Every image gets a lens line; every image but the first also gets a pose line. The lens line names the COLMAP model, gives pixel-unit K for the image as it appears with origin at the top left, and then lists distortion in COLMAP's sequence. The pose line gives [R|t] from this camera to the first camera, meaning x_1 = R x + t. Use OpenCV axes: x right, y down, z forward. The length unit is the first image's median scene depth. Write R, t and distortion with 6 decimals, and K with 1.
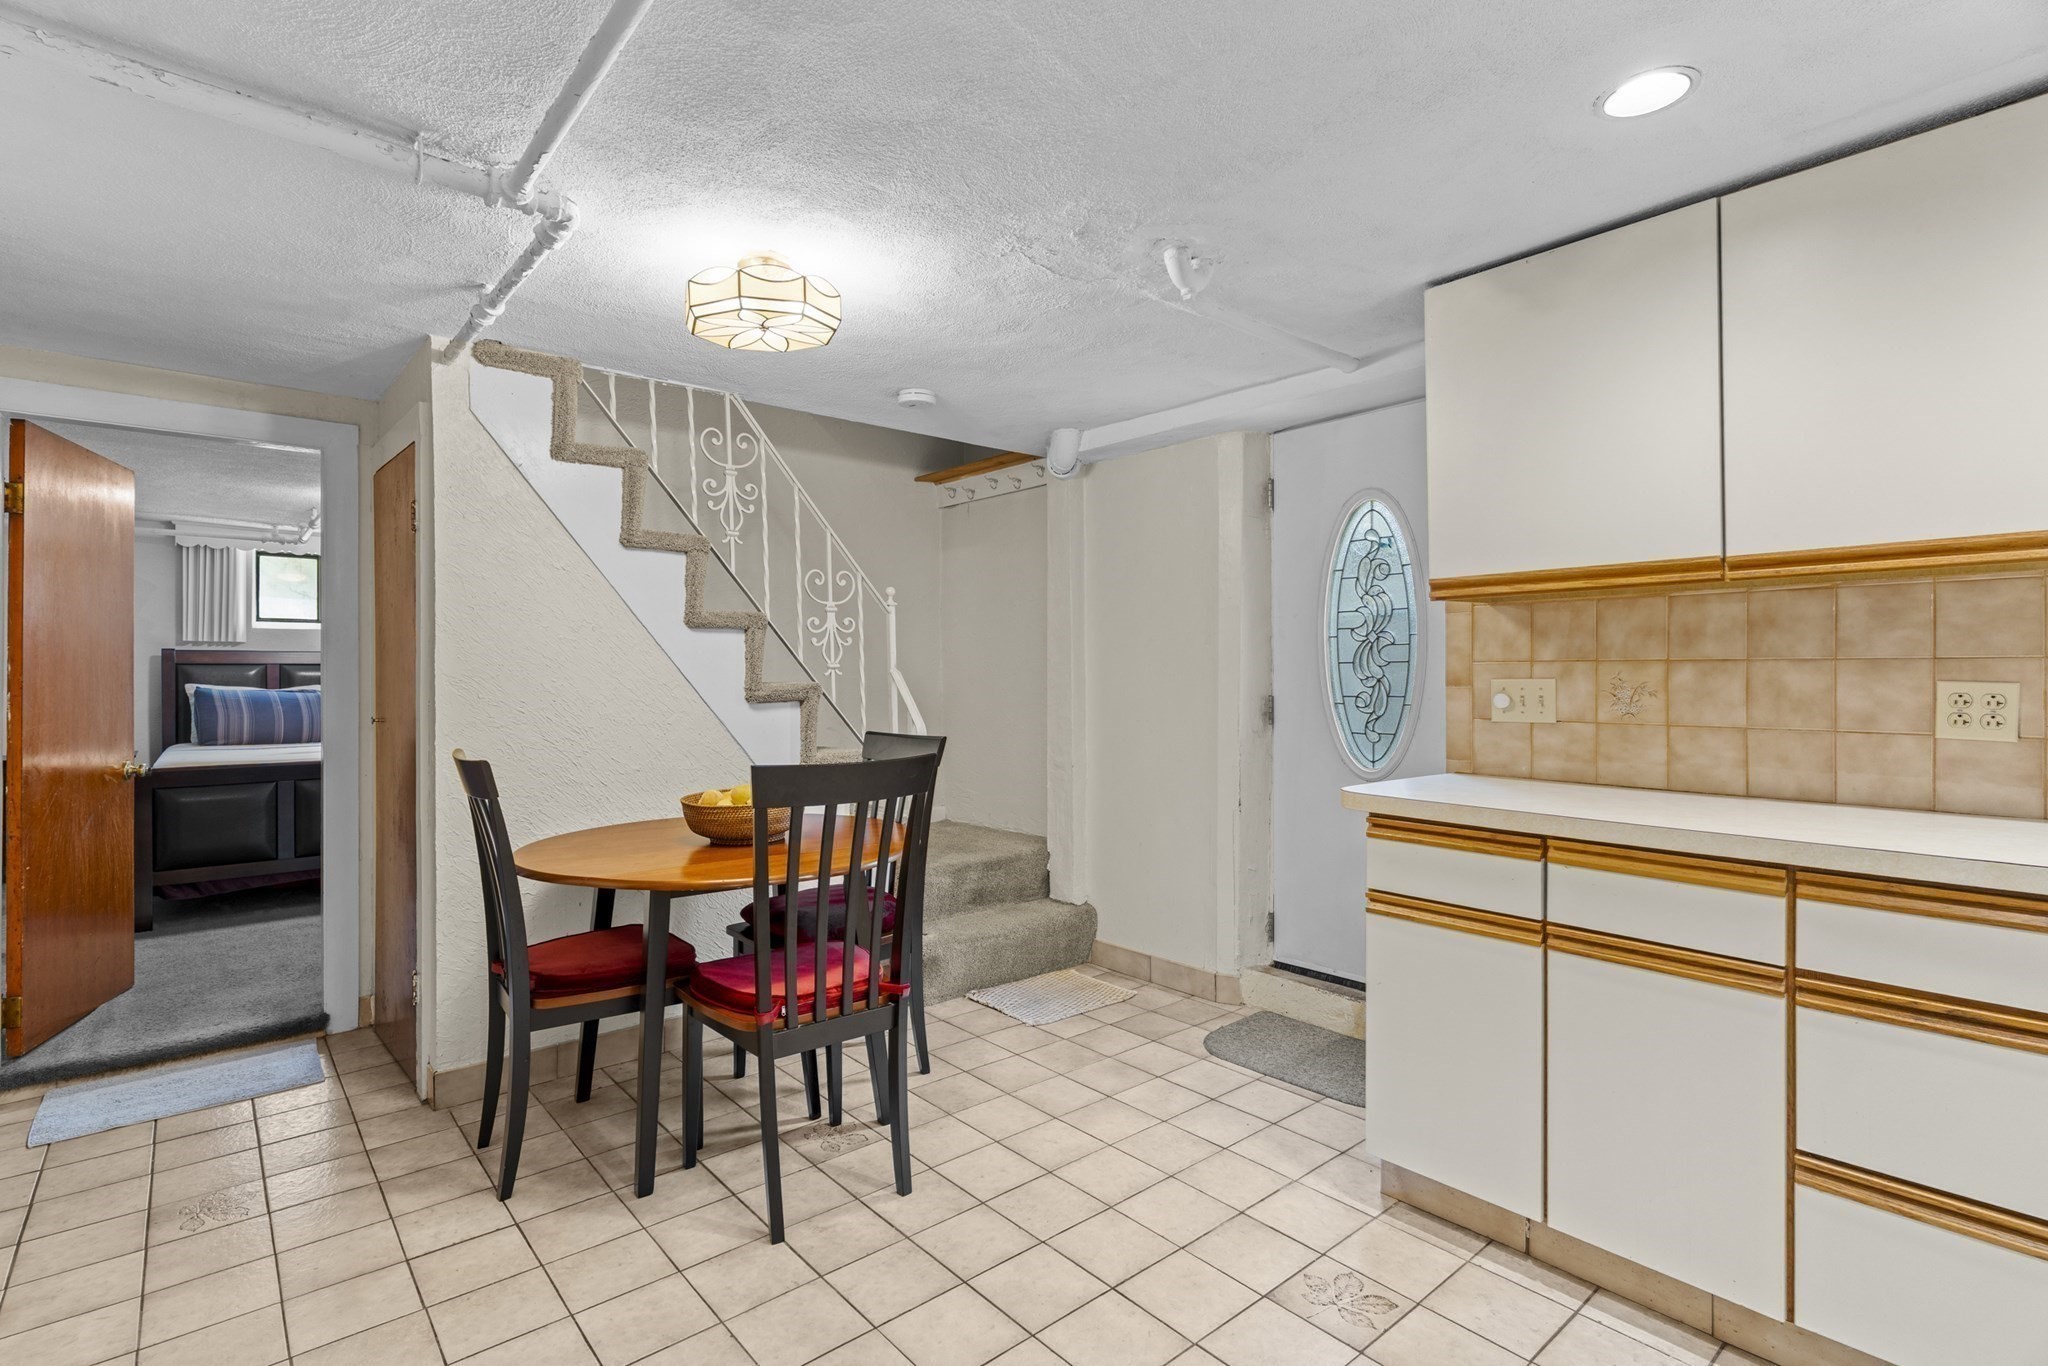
lens RADIAL K [[960.1, 0, 1024.0], [0, 960.1, 683.0], [0, 0, 1]] dist [0.001226, 0.000366]
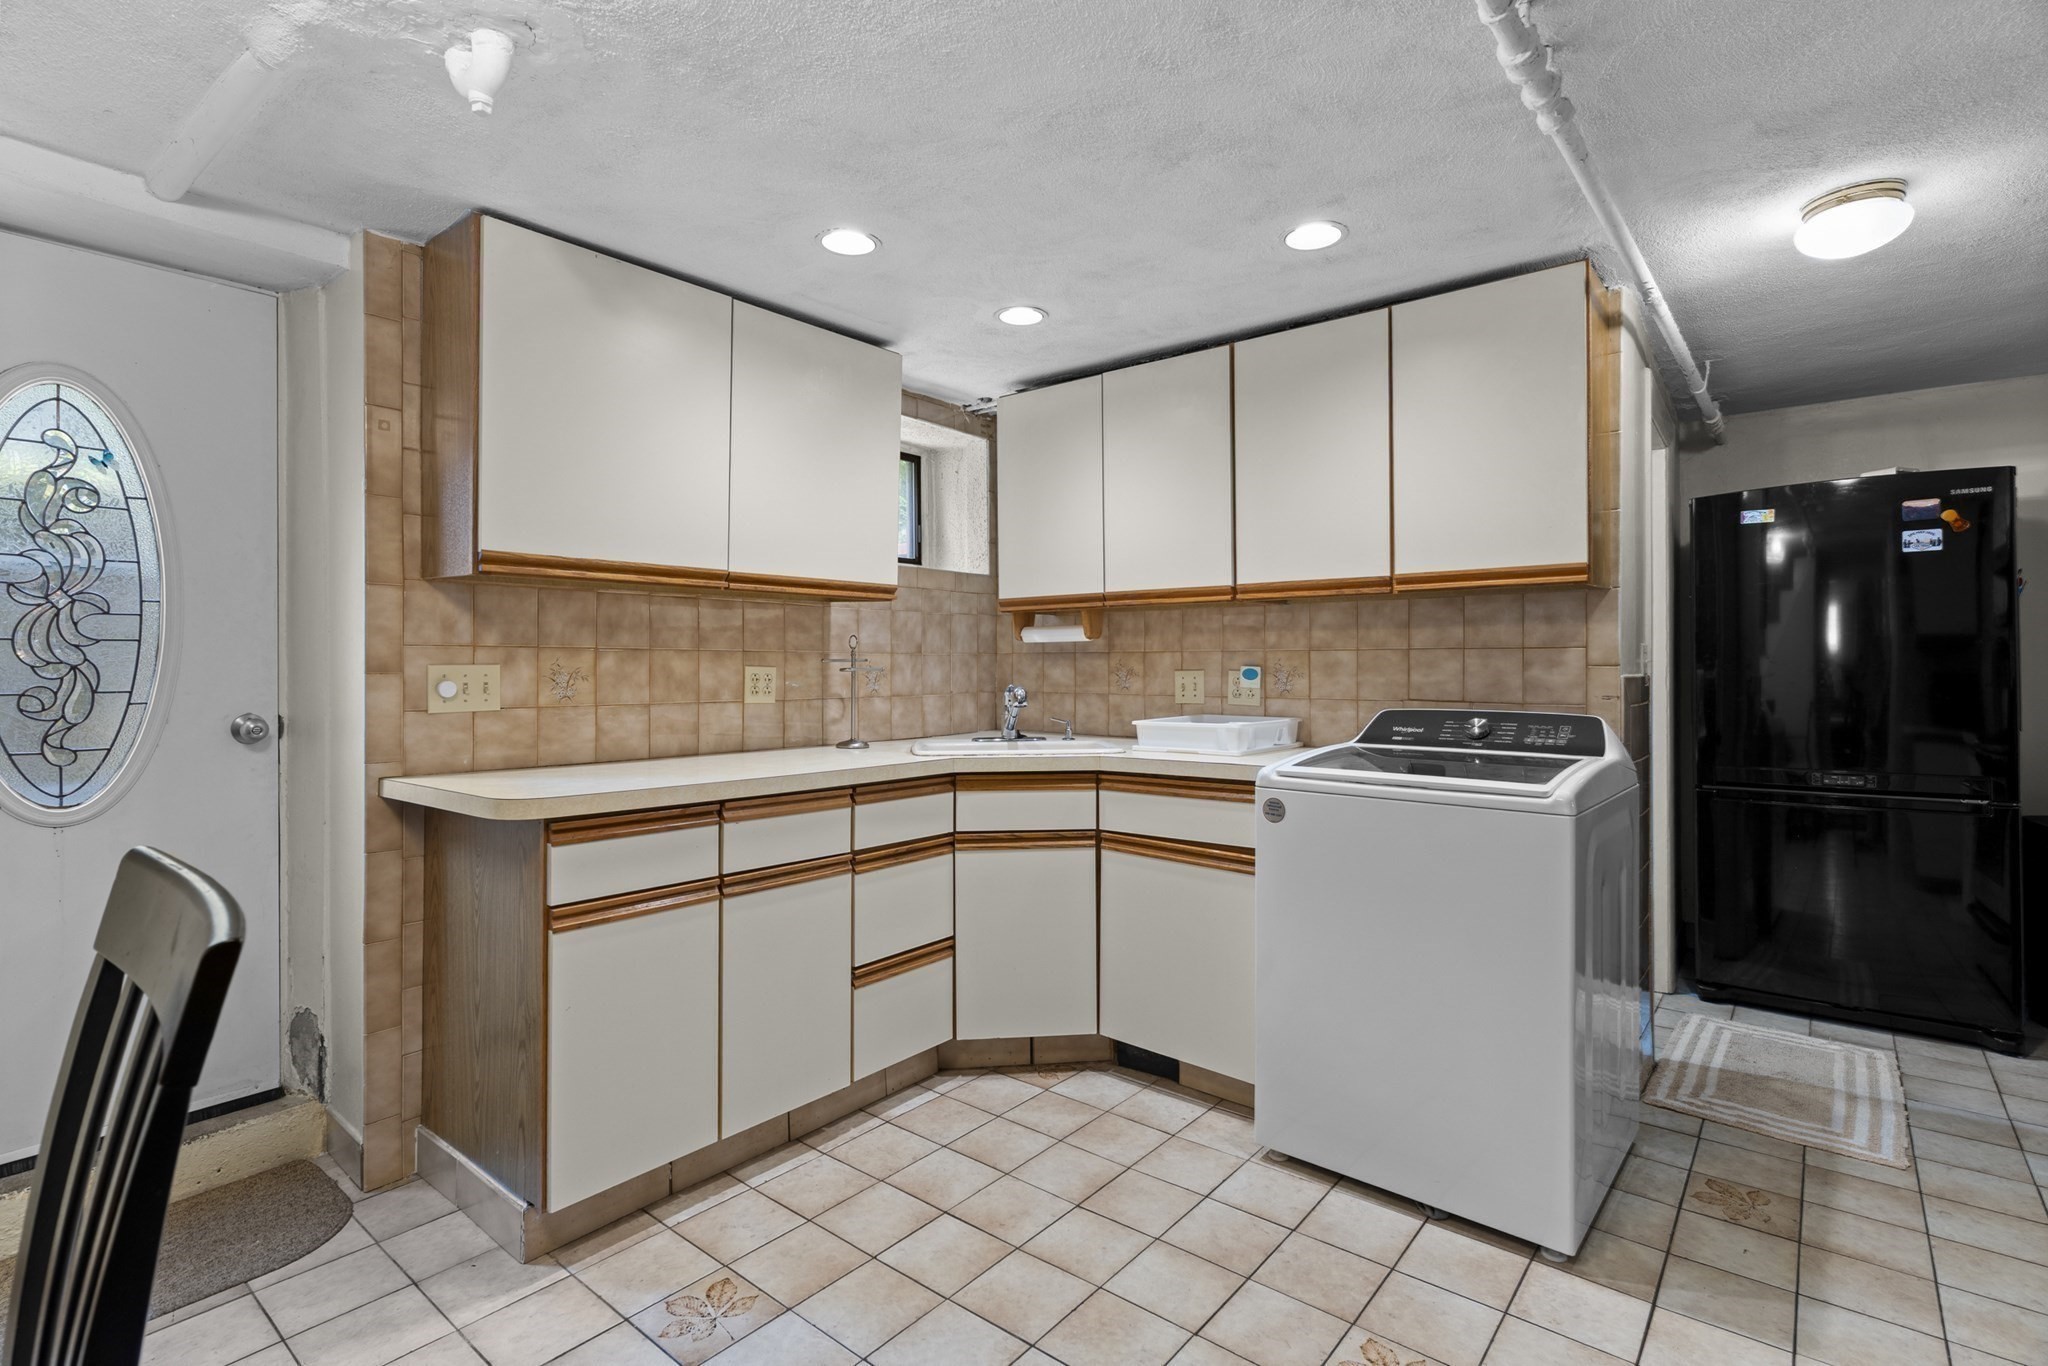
lens RADIAL K [[975.3, 0, 1029.7], [0, 975.3, 671.2], [0, 0, 1]] dist [0.002177, 0.000779]
pose [[-0.174040, -0.005145, 0.984725, -0.503651], [0.006961, 0.999955, 0.006455, -0.000544], [-0.984714, 0.007978, -0.173997, 0.631172]]
